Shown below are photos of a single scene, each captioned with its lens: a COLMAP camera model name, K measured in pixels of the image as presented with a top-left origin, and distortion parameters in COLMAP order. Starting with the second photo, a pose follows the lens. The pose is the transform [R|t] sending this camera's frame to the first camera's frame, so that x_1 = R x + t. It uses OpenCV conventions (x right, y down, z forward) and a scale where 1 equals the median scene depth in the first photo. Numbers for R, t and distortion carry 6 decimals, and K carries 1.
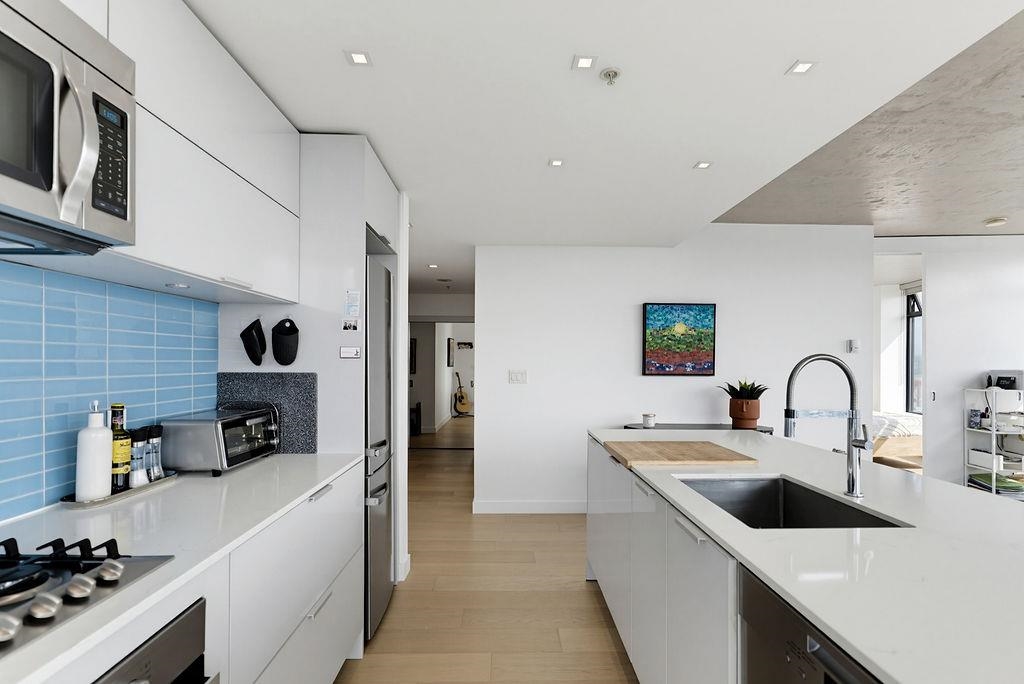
lens RADIAL K [[467.9, 0, 517.2], [0, 467.9, 362.5], [0, 0, 1]] dist [-0.012150, 0.005380]
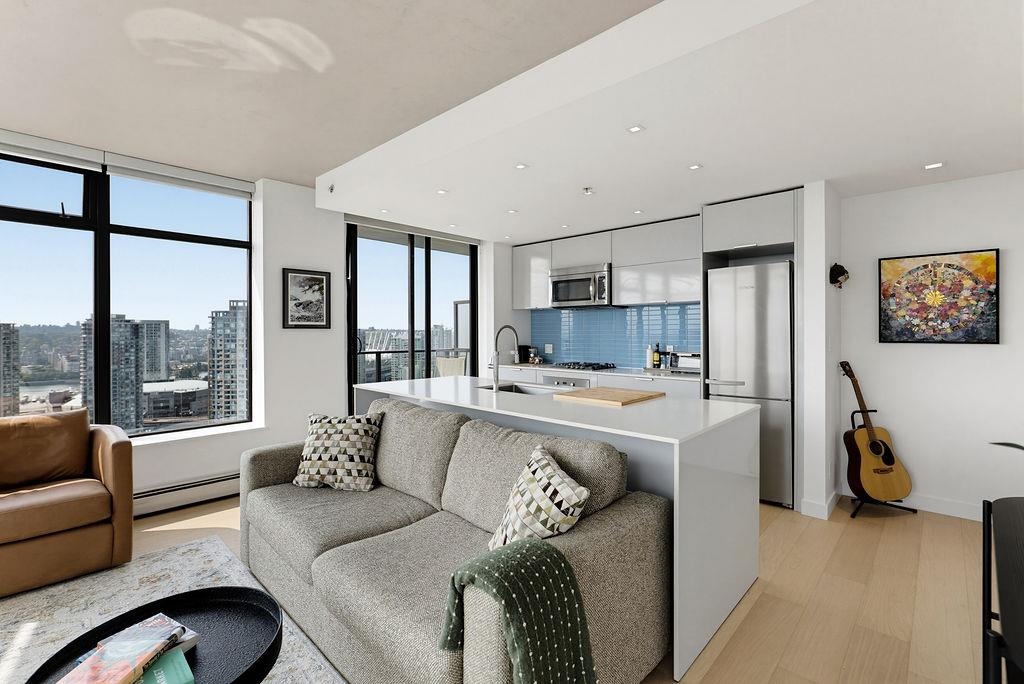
lens RADIAL K [[467.9, 0, 512.6], [0, 467.9, 335.4], [0, 0, 1]] dist [-0.012150, 0.005380]
pose [[-0.706961, 0.004354, -0.707240, 0.756154], [-0.000329, 0.999979, 0.006486, 0.005508], [0.707253, 0.004818, -0.706944, 0.894750]]
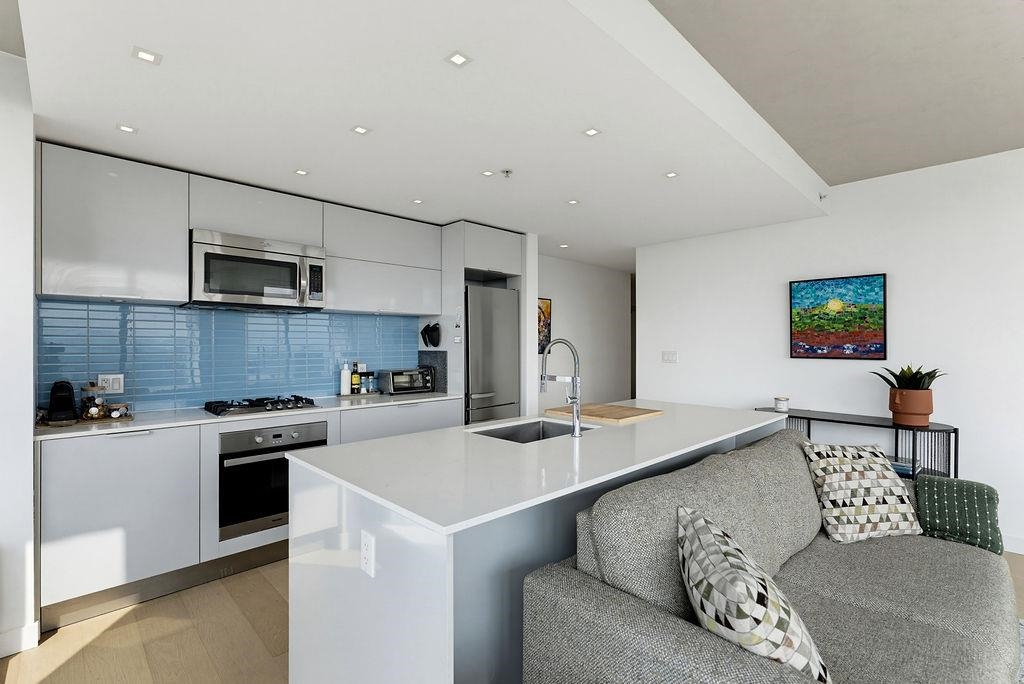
lens RADIAL K [[467.9, 0, 524.0], [0, 467.9, 346.0], [0, 0, 1]] dist [-0.012150, 0.005380]
pose [[0.682698, -0.003630, -0.730691, 0.592526], [0.003605, 0.999992, -0.001600, 0.003183], [0.730692, -0.001541, 0.682706, -0.037826]]
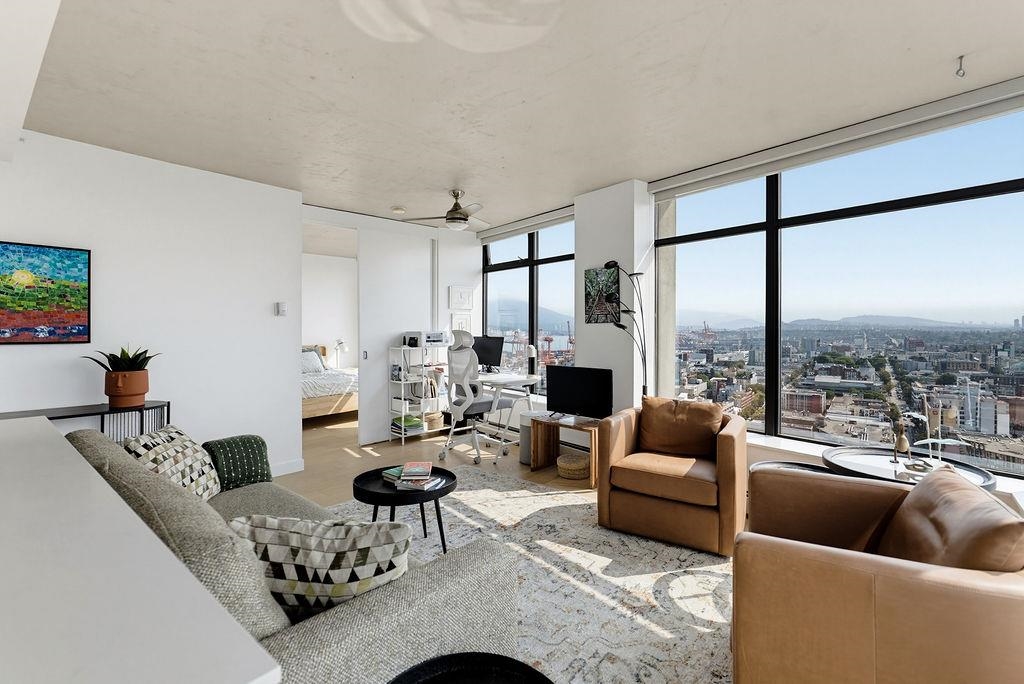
lens RADIAL K [[467.9, 0, 516.8], [0, 467.9, 329.4], [0, 0, 1]] dist [-0.012150, 0.005380]
pose [[0.659759, -0.006288, 0.751451, 0.312367], [0.001905, 0.999976, 0.006695, 0.002430], [-0.751475, -0.002986, 0.659755, -0.038478]]
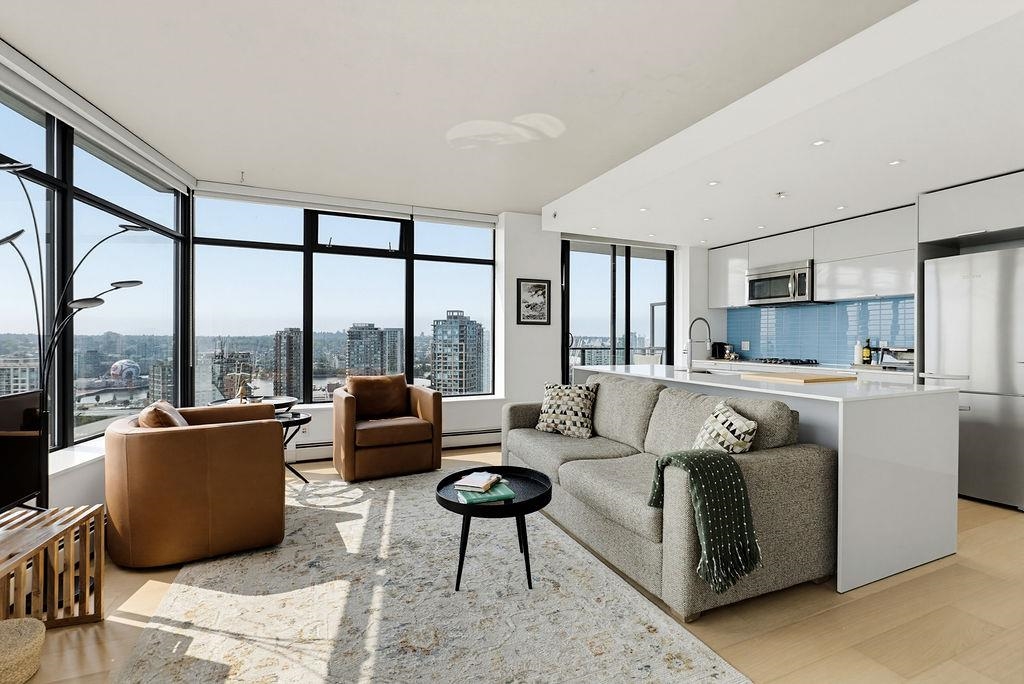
lens RADIAL K [[467.9, 0, 511.2], [0, 467.9, 339.5], [0, 0, 1]] dist [-0.012150, 0.005380]
pose [[-0.929499, -0.005620, -0.368783, 0.893555], [-0.006587, 0.999977, 0.001362, 0.037336], [0.368767, 0.003695, -0.929515, 1.052632]]
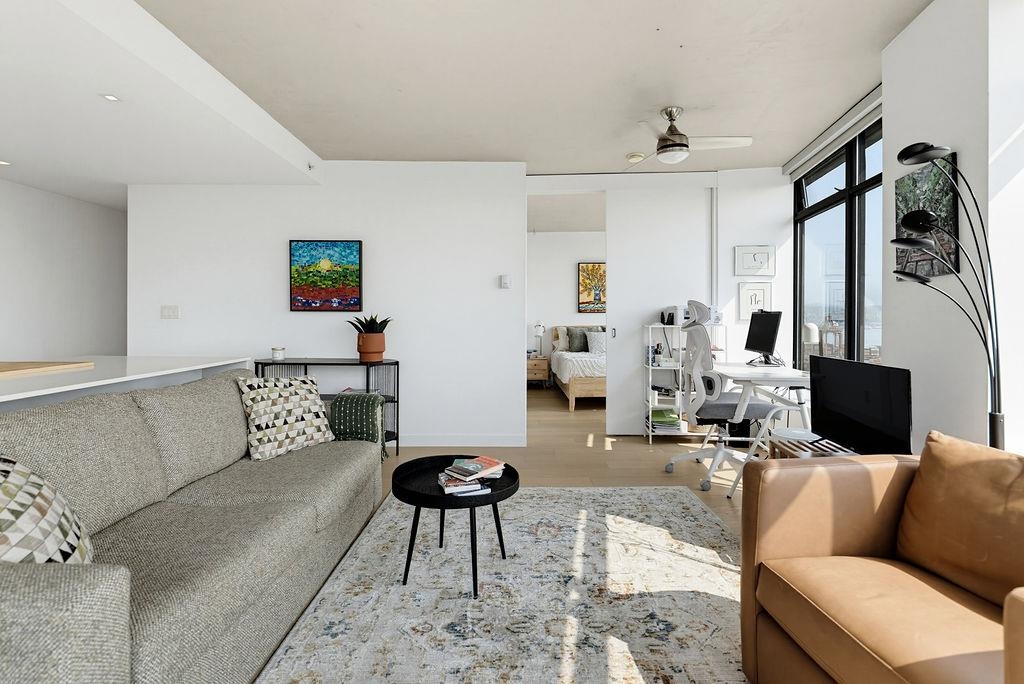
lens RADIAL K [[467.9, 0, 512.3], [0, 467.9, 317.9], [0, 0, 1]] dist [-0.012150, 0.005380]
pose [[0.999903, -0.000781, -0.013932, 0.771853], [0.000898, 0.999964, 0.008449, 0.035086], [0.013925, -0.008461, 0.999867, -0.014923]]
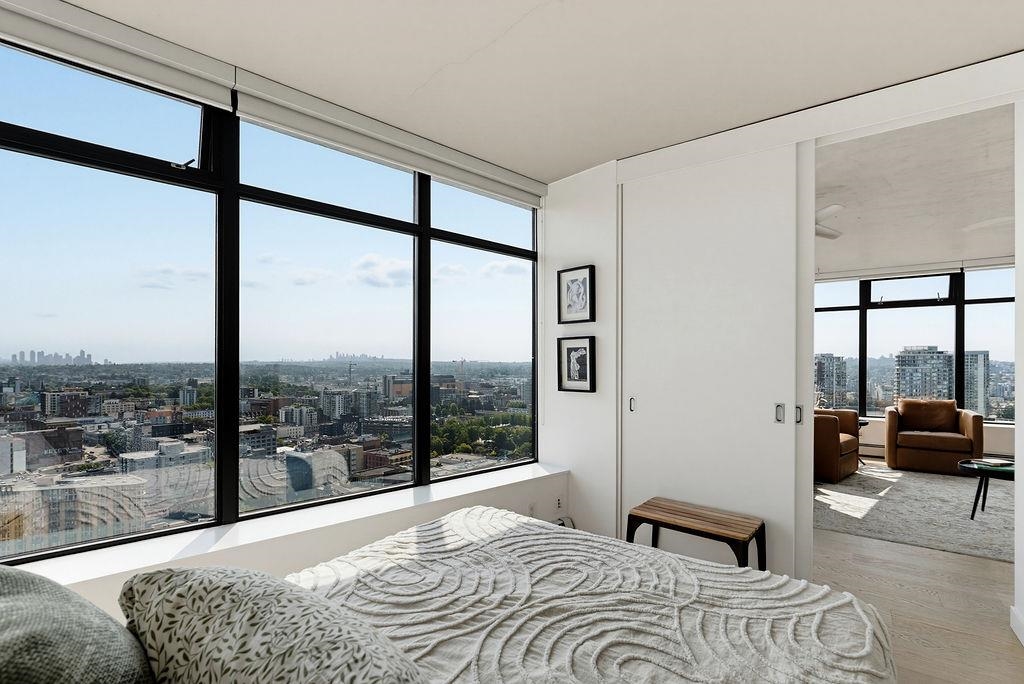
lens RADIAL K [[467.9, 0, 518.3], [0, 467.9, 362.7], [0, 0, 1]] dist [-0.012150, 0.005380]
pose [[-0.801180, -0.003227, 0.598414, 0.926873], [-0.003964, 0.999992, 0.000086, 0.015557], [-0.598410, -0.002303, -0.801187, 1.813848]]
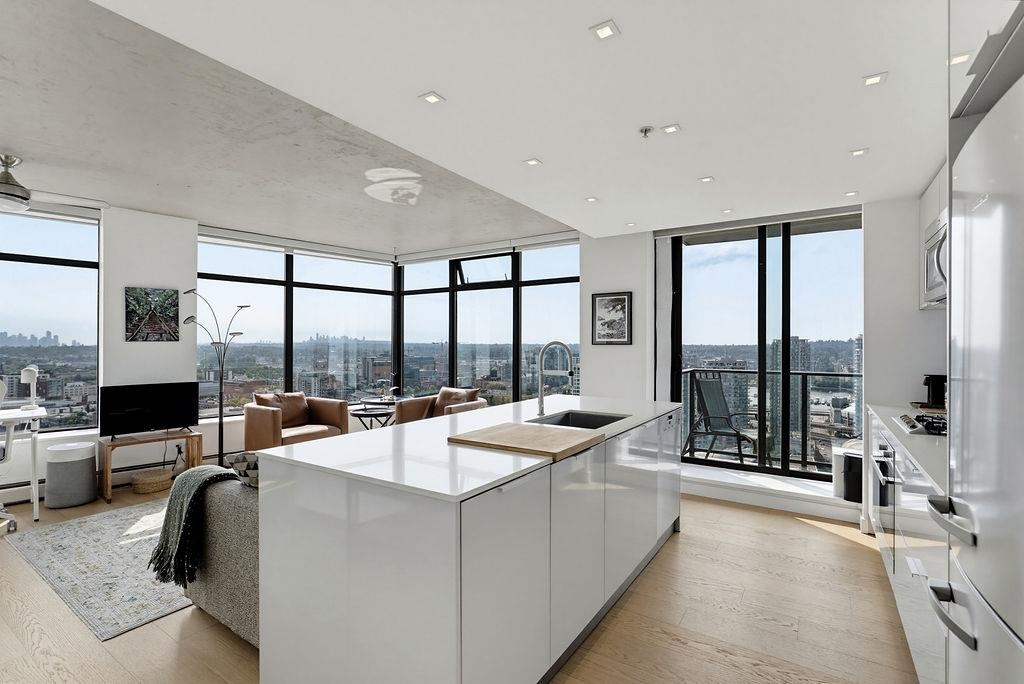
lens RADIAL K [[467.9, 0, 517.4], [0, 467.9, 350.3], [0, 0, 1]] dist [-0.012150, 0.005380]
pose [[-0.822135, -0.011194, 0.569183, -0.107206], [-0.005293, 0.999914, 0.012019, -0.001397], [-0.569268, 0.006869, -0.822123, 0.934489]]
